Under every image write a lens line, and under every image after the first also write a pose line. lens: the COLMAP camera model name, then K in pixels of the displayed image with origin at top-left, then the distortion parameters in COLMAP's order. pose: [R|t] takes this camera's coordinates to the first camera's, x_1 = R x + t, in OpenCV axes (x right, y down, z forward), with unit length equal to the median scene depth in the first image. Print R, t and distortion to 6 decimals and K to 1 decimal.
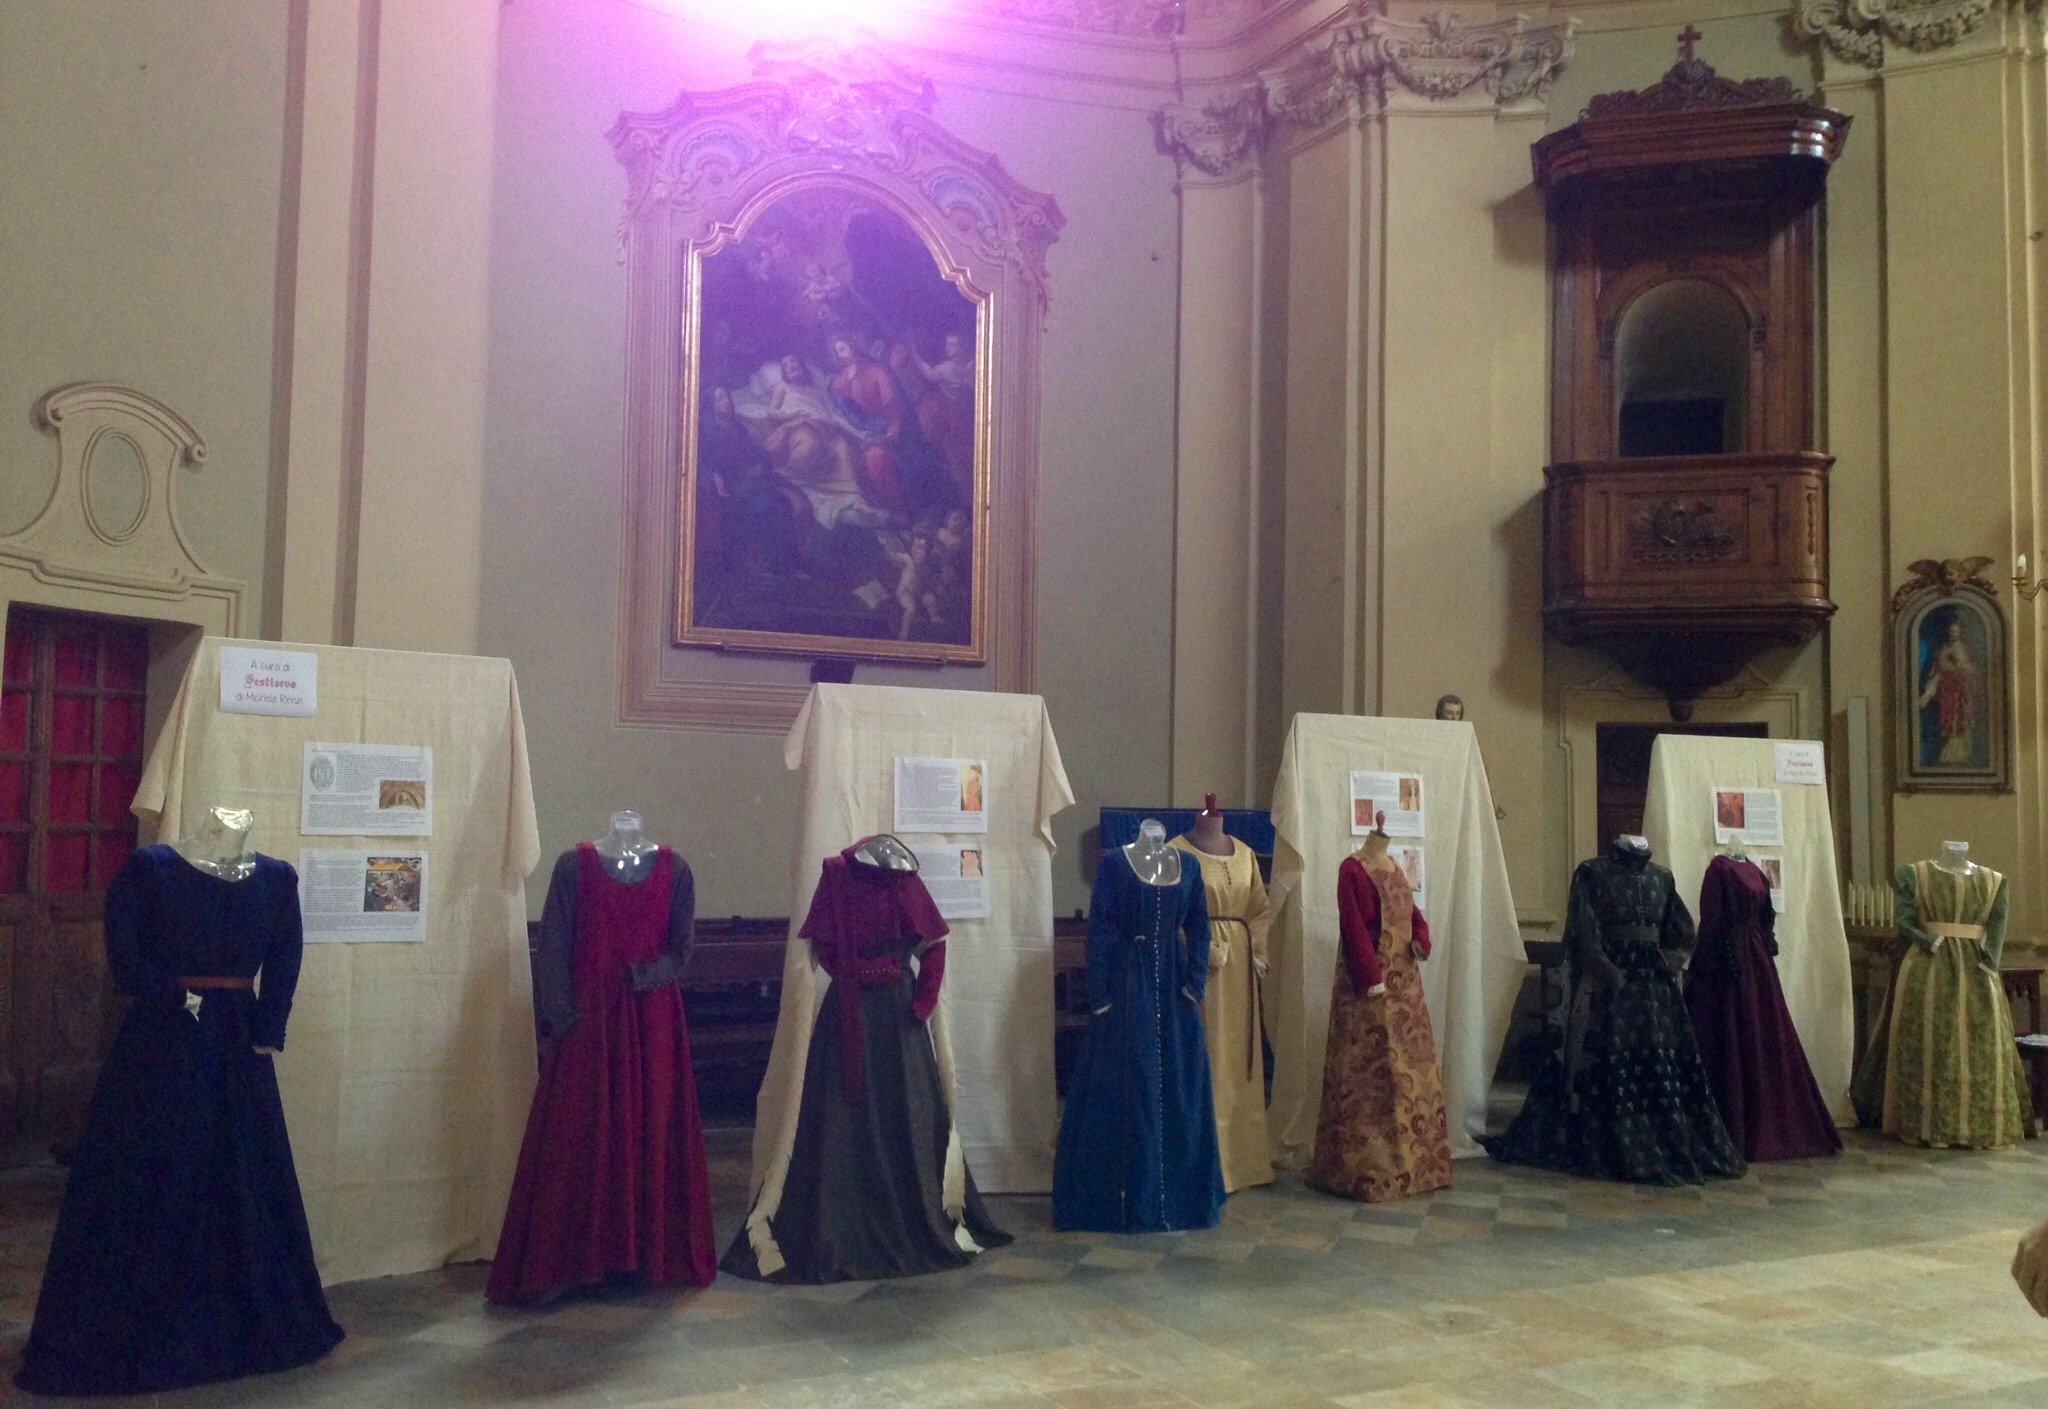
lens RADIAL K [[2002.3, 0, 1023.6], [0, 2002.3, 709.6], [0, 0, 1]] dist [-0.012997, 0.000000]
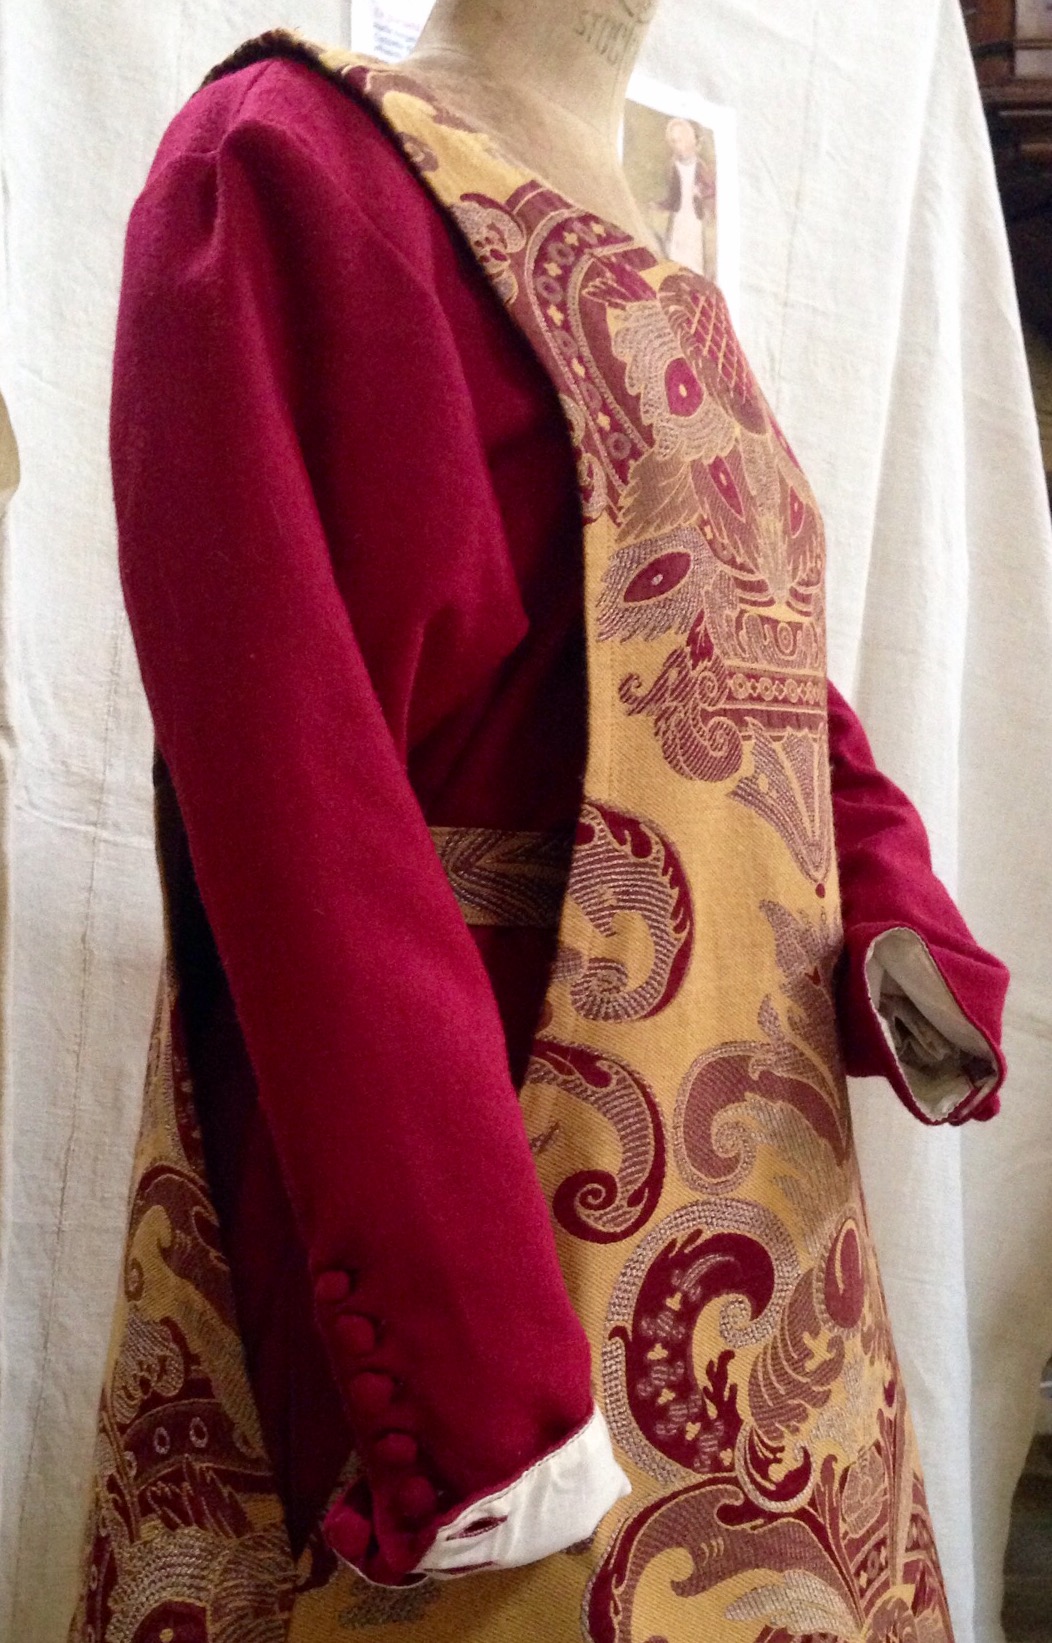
lens RADIAL K [[1581.8, 0, 526.4], [0, 1581.8, 820.9], [0, 0, 1]] dist [-0.001287, 0.000000]
pose [[0.976288, 0.015522, 0.215918, 0.160111], [-0.019261, 0.999699, 0.015222, 0.109259], [-0.215617, -0.019020, 0.976293, 0.926942]]
